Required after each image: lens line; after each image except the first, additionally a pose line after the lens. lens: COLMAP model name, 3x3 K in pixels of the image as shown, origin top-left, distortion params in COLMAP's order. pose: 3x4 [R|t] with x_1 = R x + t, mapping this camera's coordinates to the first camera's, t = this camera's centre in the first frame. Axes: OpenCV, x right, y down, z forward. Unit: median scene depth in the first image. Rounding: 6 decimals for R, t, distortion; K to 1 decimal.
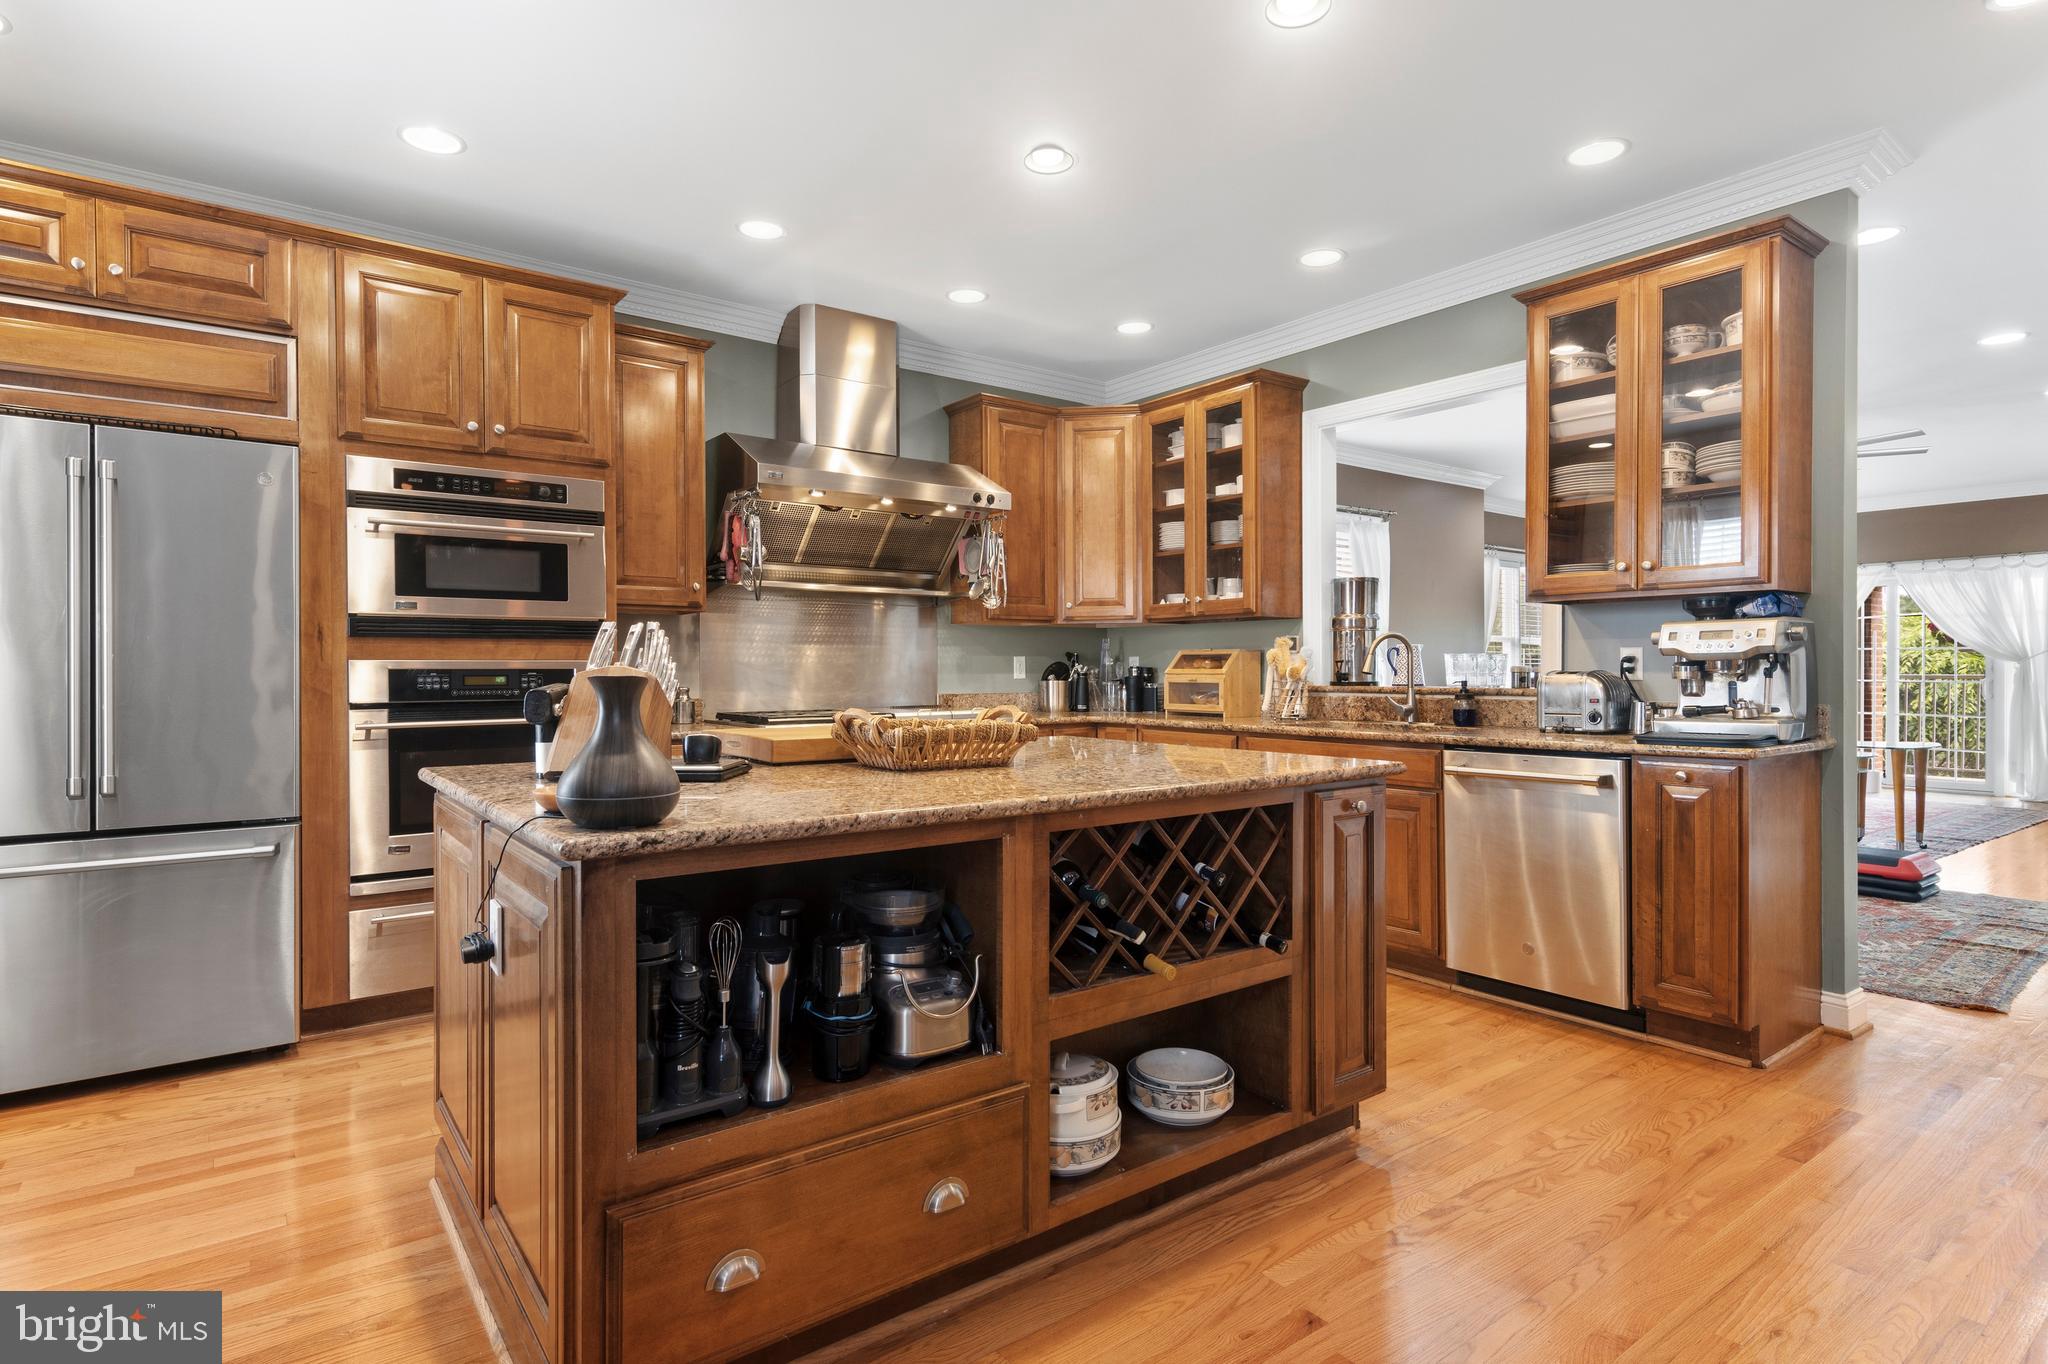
lens RADIAL K [[1053.8, 0, 1020.3], [0, 1053.8, 676.8], [0, 0, 1]] dist [0.006607, -0.001286]
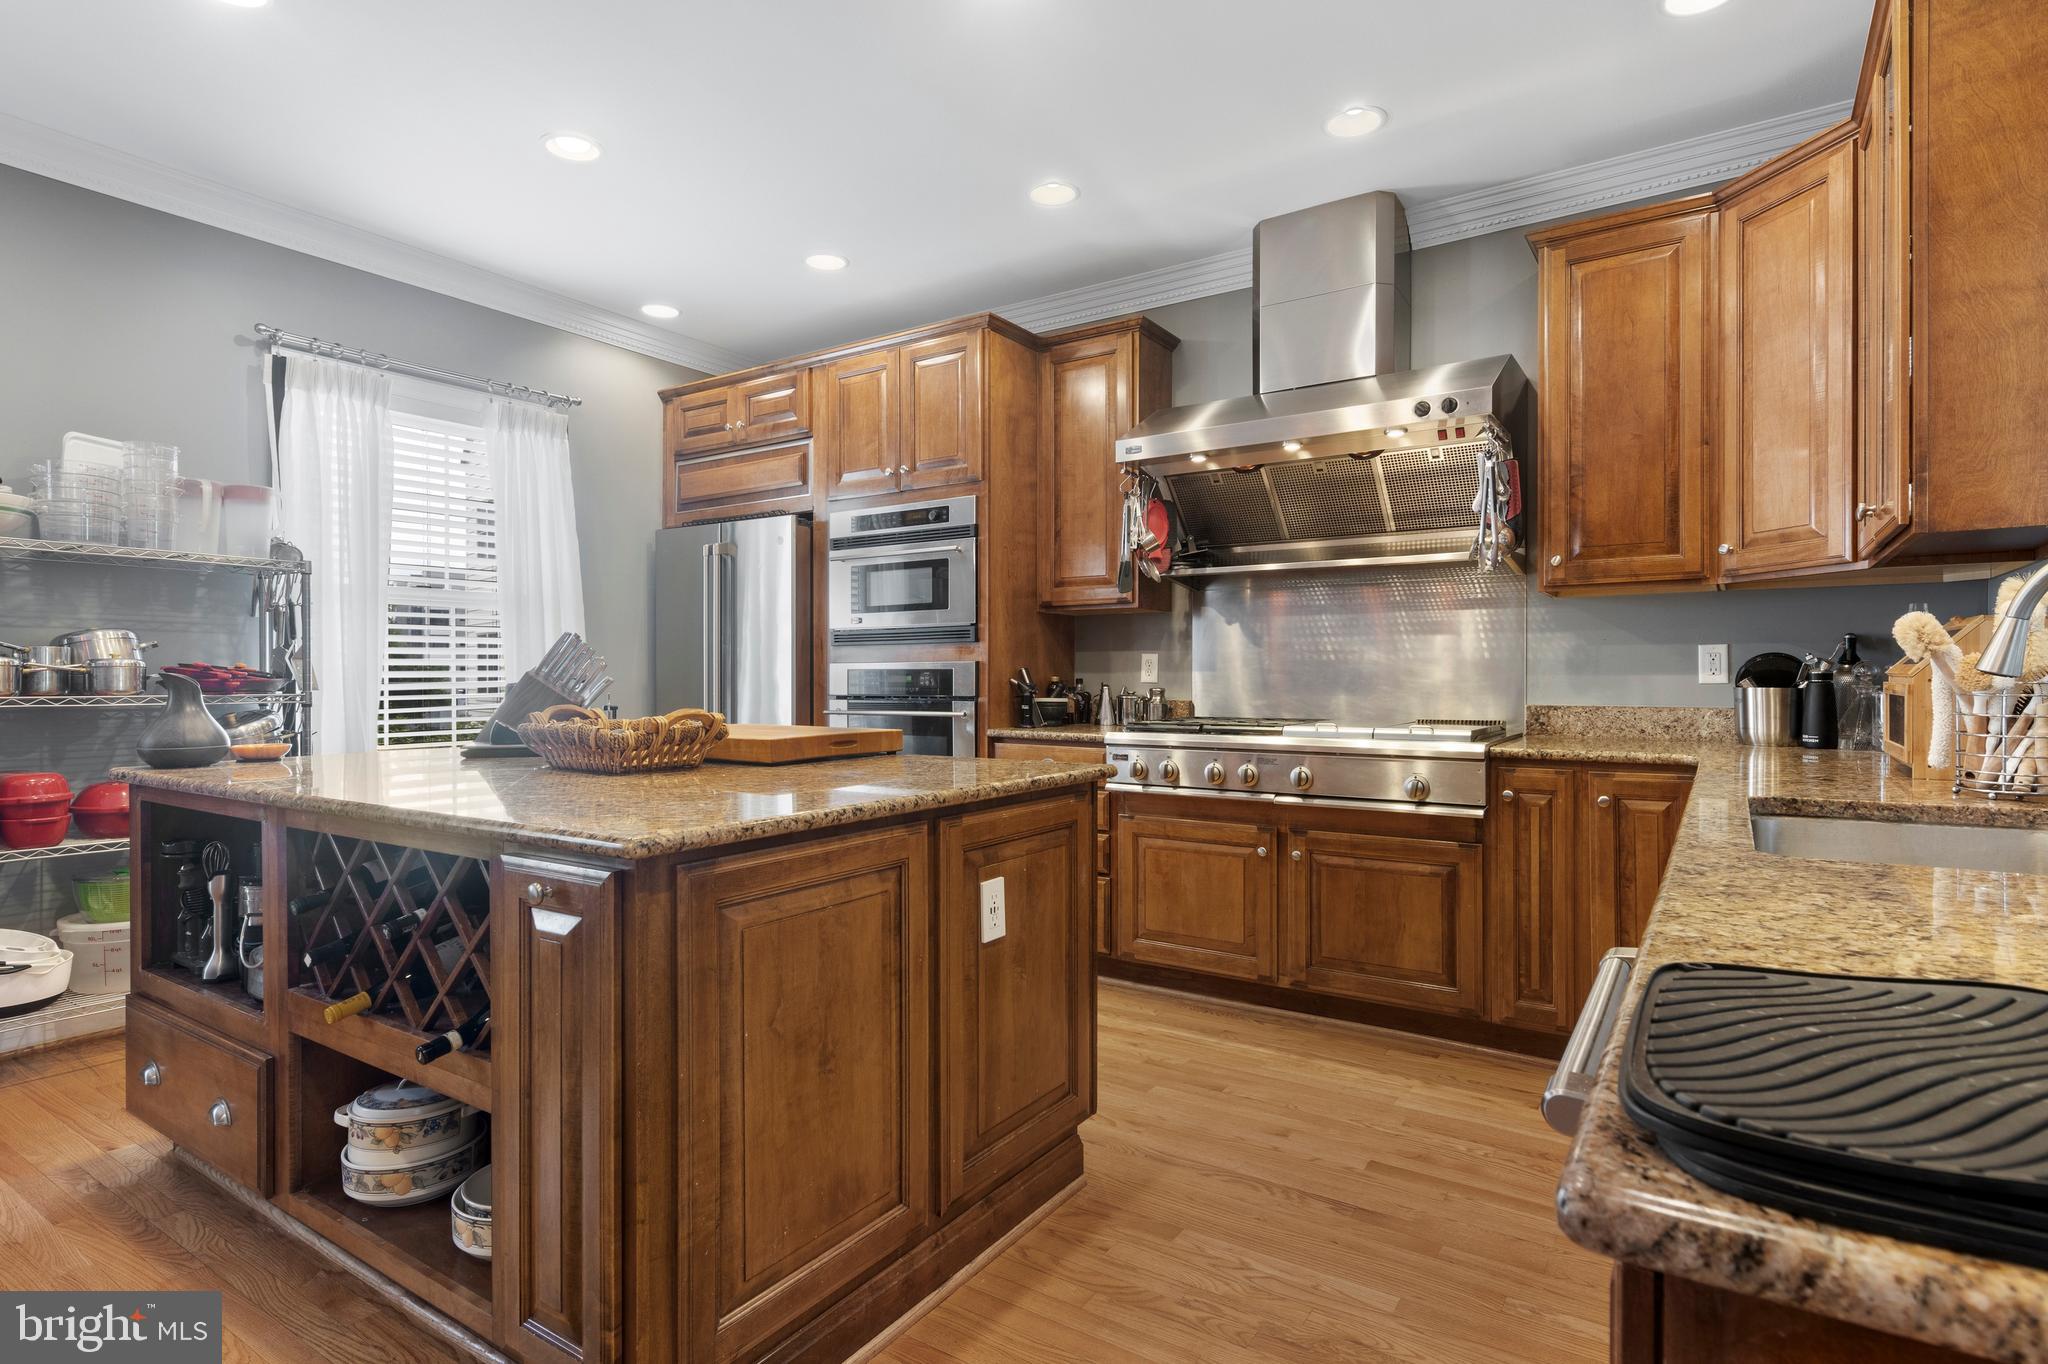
lens RADIAL K [[1053.0, 0, 1023.8], [0, 1053.0, 673.7], [0, 0, 1]] dist [0.014534, -0.000709]
pose [[0.328429, 0.000638, -0.944529, 0.581265], [-0.004549, 0.999989, -0.000906, -0.001805], [0.944518, 0.004594, 0.328428, 0.626849]]
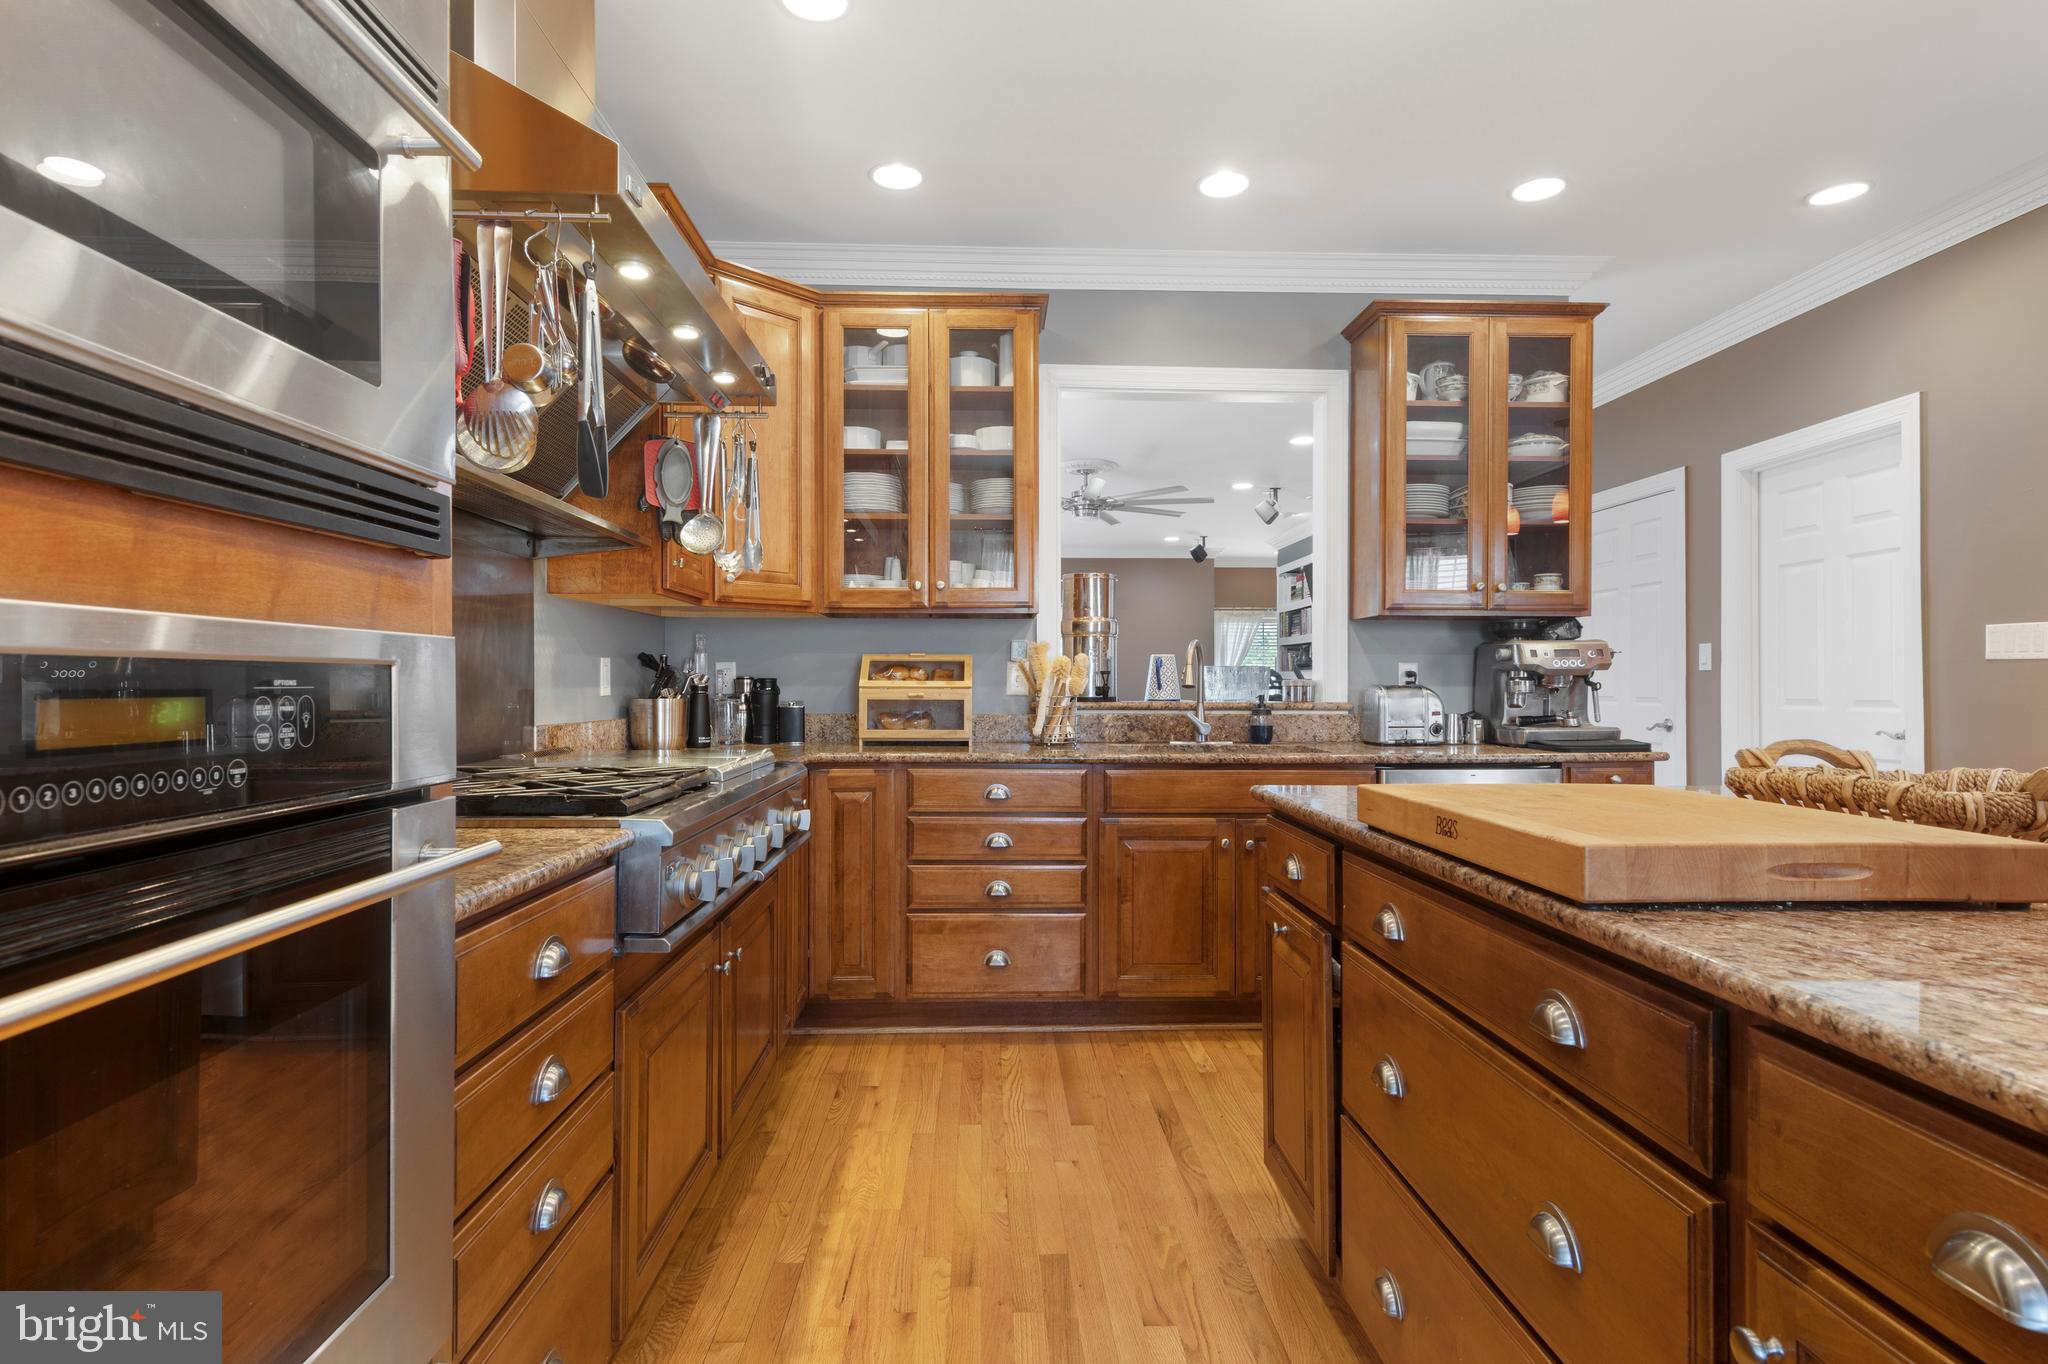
lens RADIAL K [[1049.0, 0, 1022.0], [0, 1049.0, 680.9], [0, 0, 1]] dist [0.009156, -0.000904]
pose [[0.572632, 0.005868, 0.819791, -0.476507], [0.001316, 0.999967, -0.008077, -0.001574], [-0.819811, 0.005704, 0.572605, 0.657072]]
